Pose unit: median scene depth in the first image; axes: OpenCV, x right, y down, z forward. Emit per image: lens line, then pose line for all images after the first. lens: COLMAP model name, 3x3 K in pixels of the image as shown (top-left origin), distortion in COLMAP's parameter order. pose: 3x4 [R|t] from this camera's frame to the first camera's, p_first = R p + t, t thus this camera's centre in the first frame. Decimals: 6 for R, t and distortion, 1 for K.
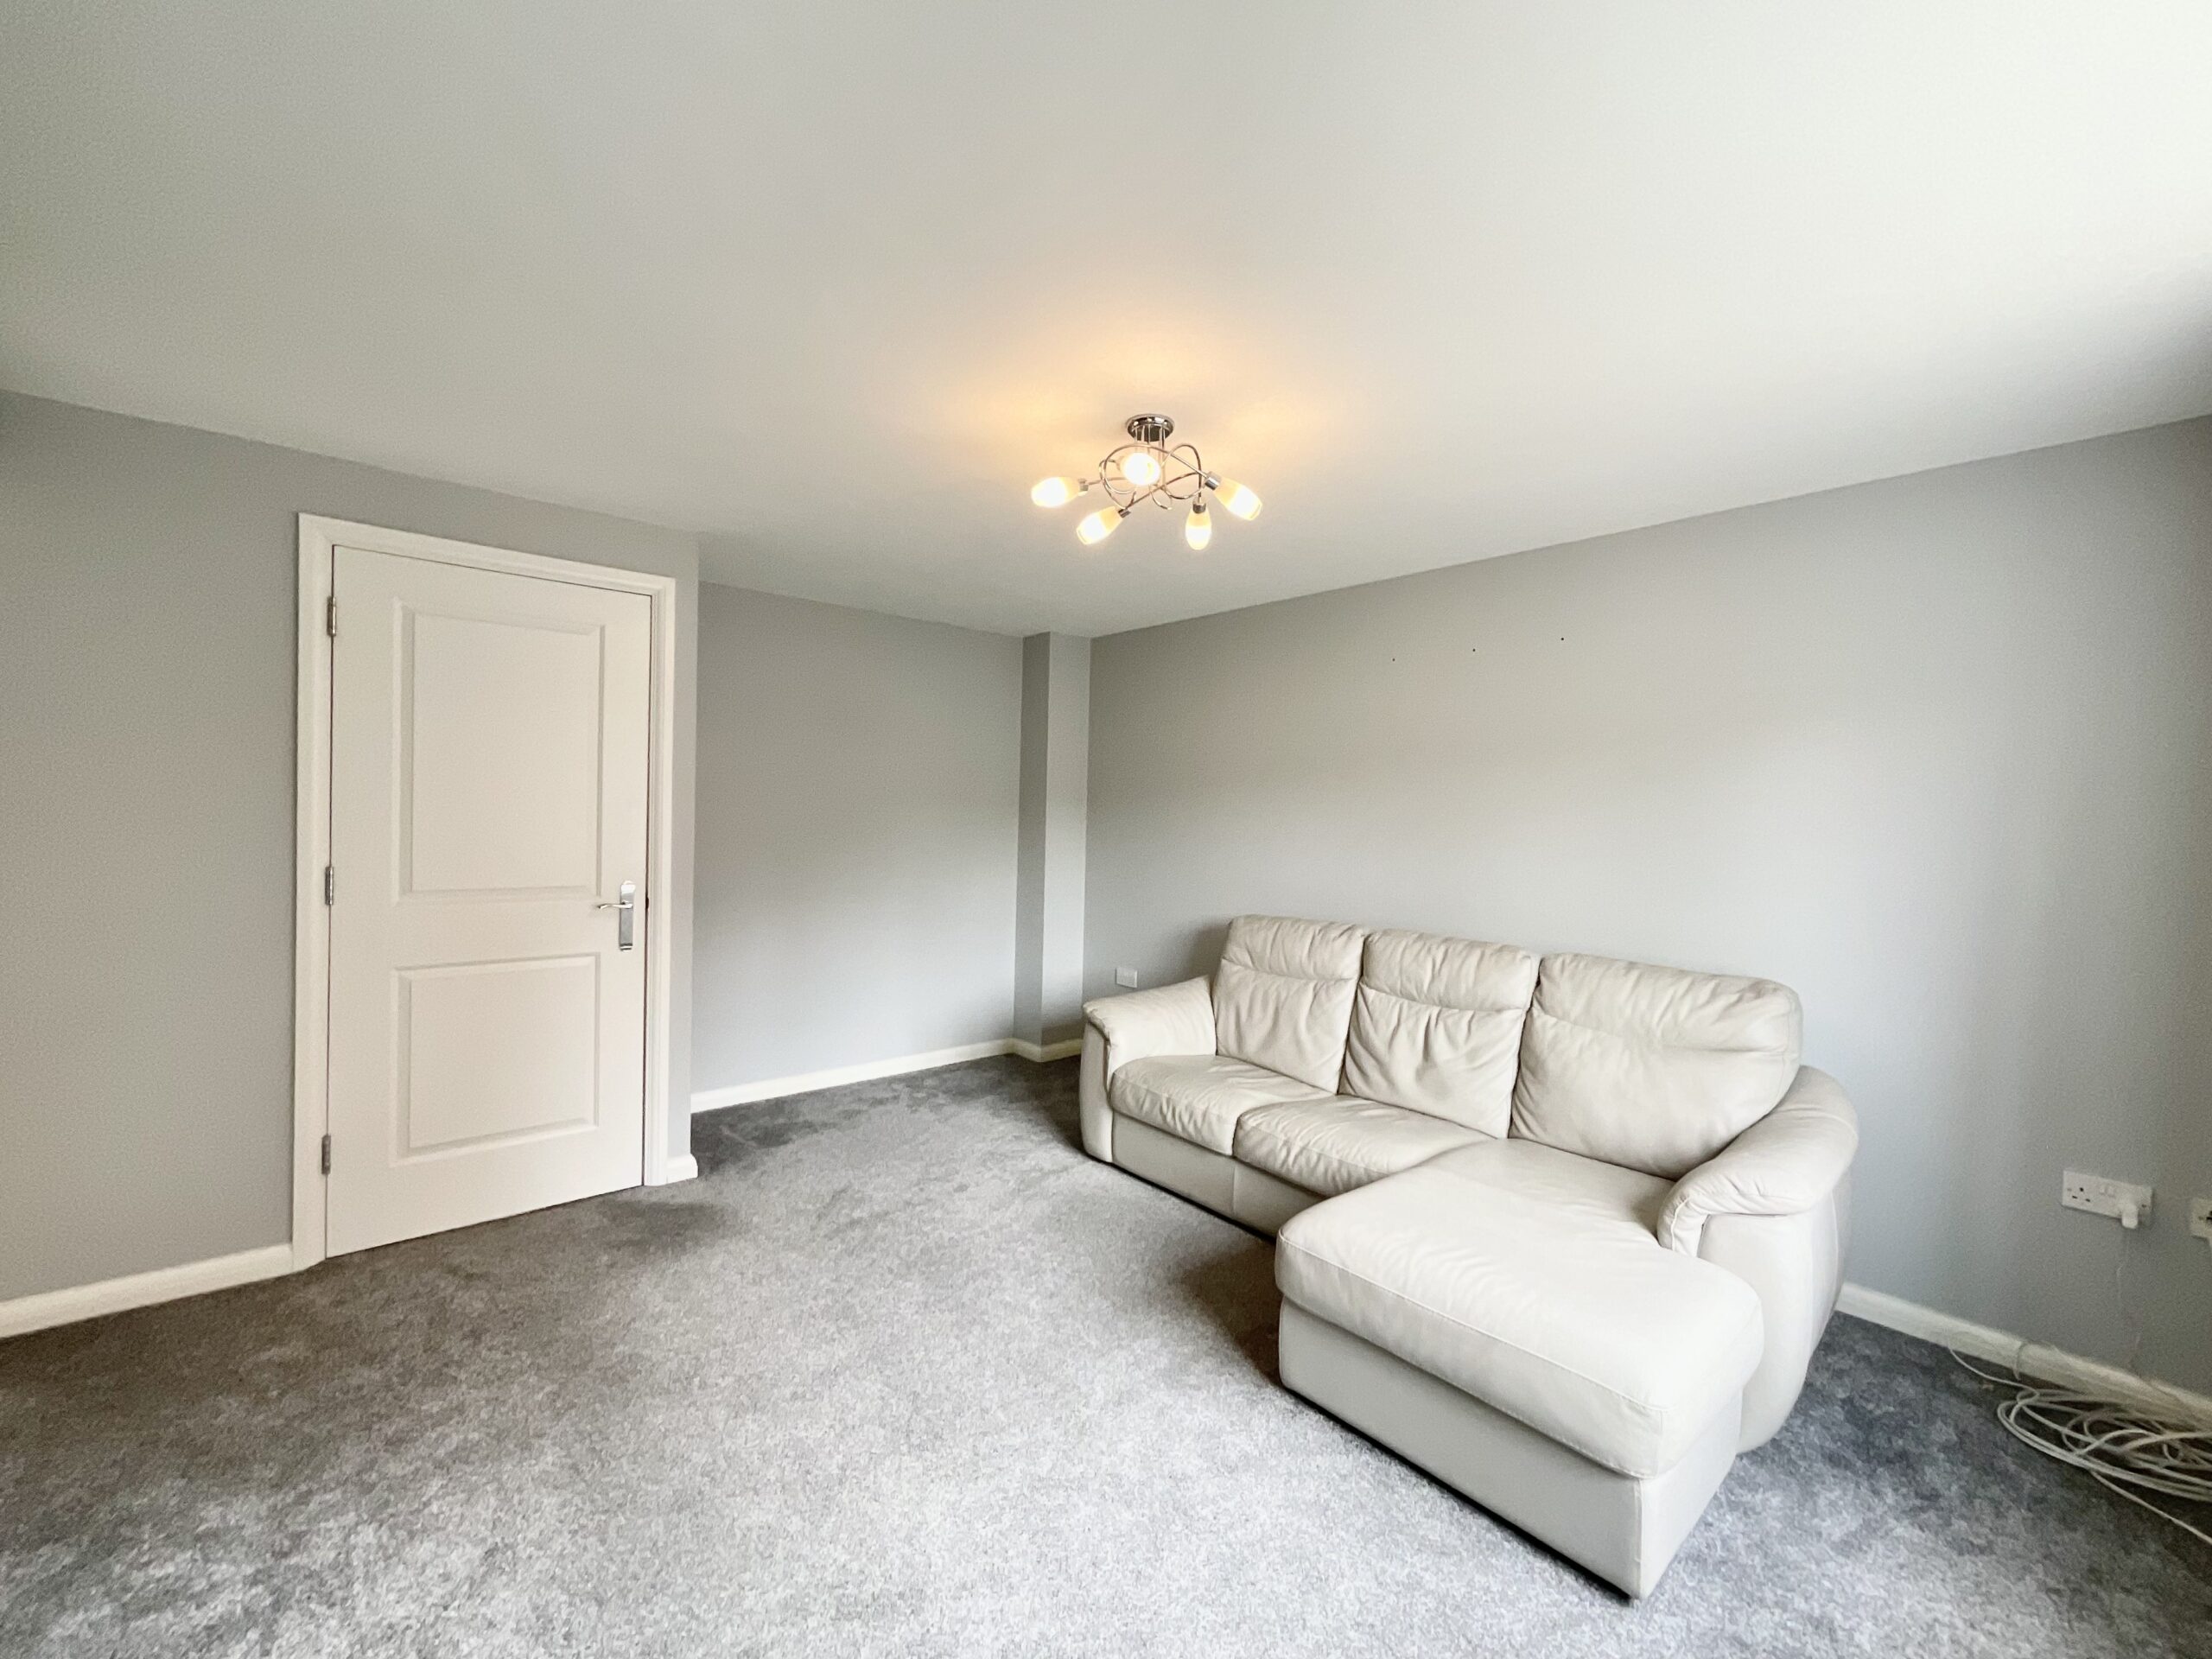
lens RADIAL K [[901.6, 0, 1102.4], [0, 901.6, 829.4], [0, 0, 1]] dist [0.000745, -0.000079]
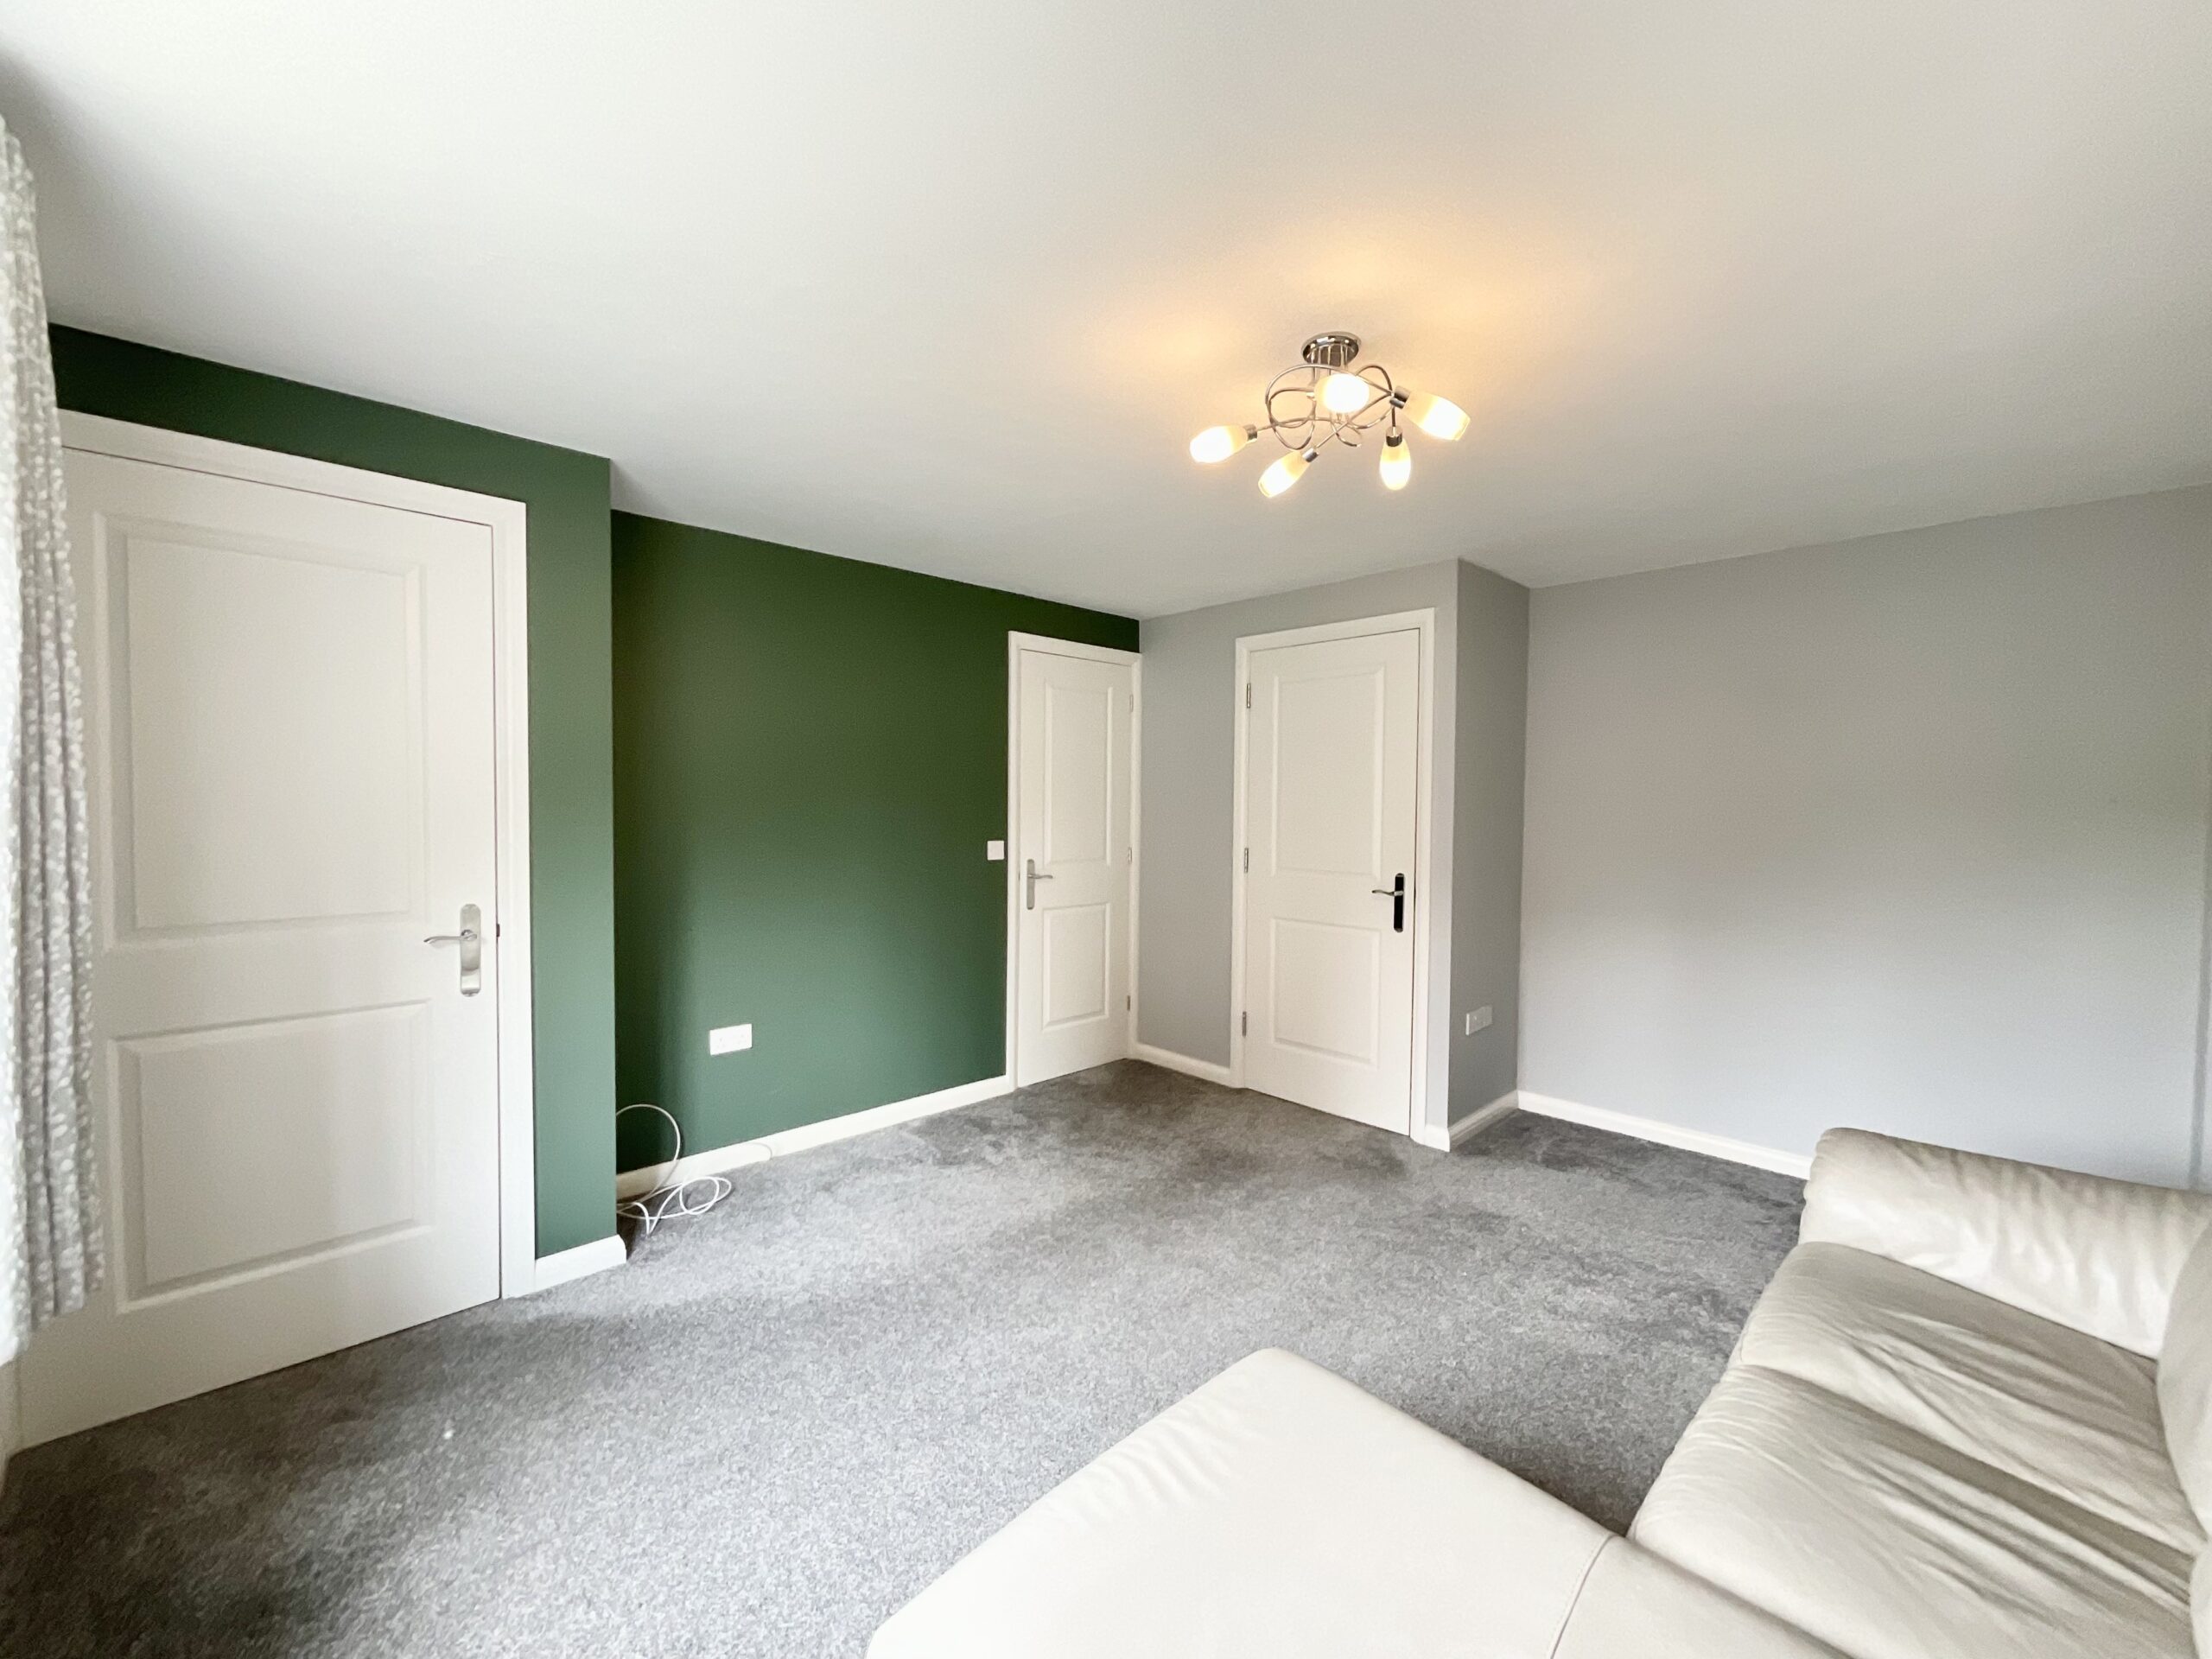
lens RADIAL K [[901.6, 0, 1102.4], [0, 901.6, 829.4], [0, 0, 1]] dist [0.000745, -0.000079]
pose [[0.076189, 0.025577, -0.996765, 0.778351], [-0.028672, 0.999314, 0.023450, -0.026659], [0.996681, 0.026792, 0.076870, 0.625976]]
